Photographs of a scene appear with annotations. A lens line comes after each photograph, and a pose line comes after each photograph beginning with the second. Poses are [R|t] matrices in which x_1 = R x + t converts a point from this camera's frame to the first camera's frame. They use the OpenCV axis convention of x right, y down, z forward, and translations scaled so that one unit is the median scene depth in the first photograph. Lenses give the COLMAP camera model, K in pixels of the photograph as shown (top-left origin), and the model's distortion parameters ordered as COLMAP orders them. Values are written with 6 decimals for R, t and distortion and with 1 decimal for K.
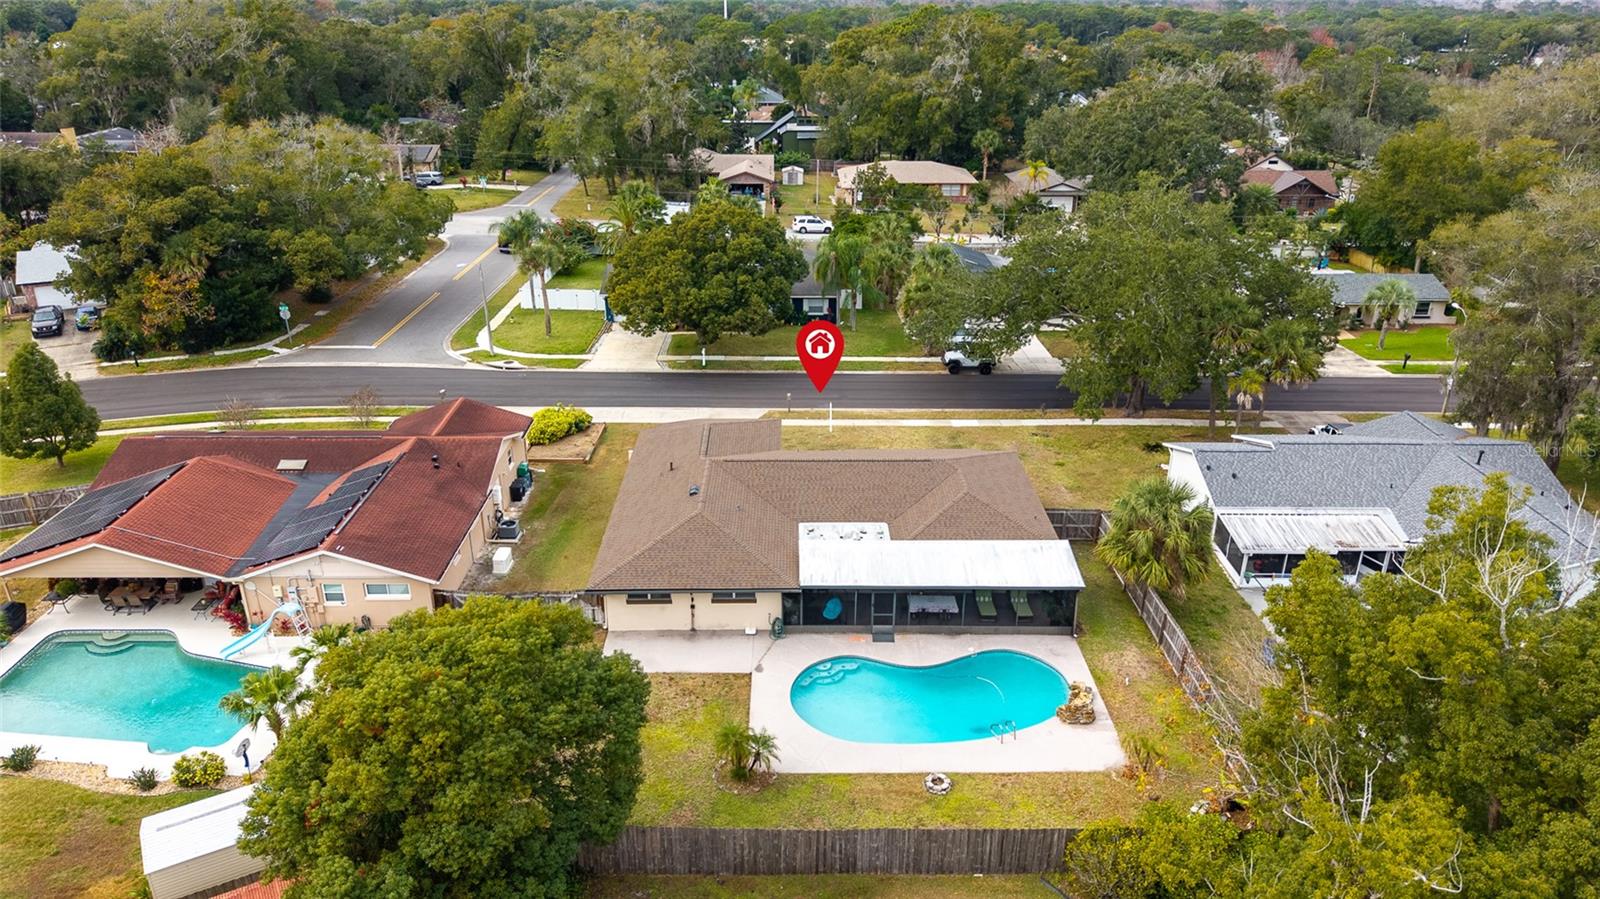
lens RADIAL K [[1194.6, 0, 799.5], [0, 1194.6, 450.9], [0, 0, 1]] dist [0.026902, -0.014759]
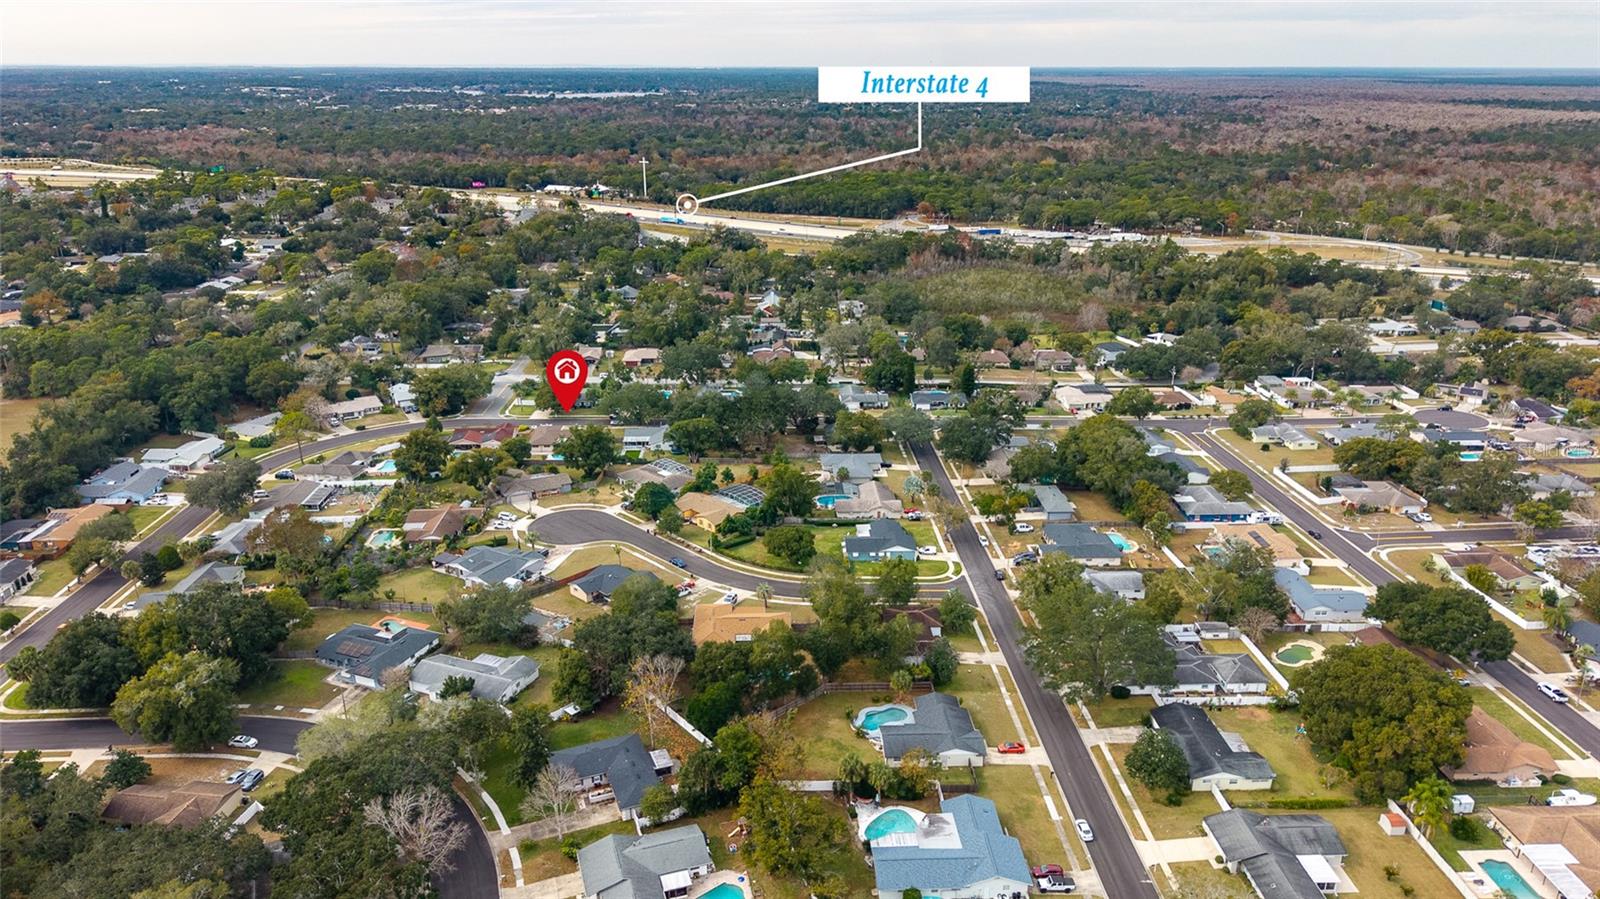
lens RADIAL K [[1194.6, 0, 800.6], [0, 1194.6, 448.8], [0, 0, 1]] dist [0.026902, -0.014759]
pose [[0.999683, -0.013485, 0.021250, 0.722241], [0.014281, 0.999185, -0.037742, 0.223132], [-0.020724, 0.038034, 0.999062, -3.426590]]
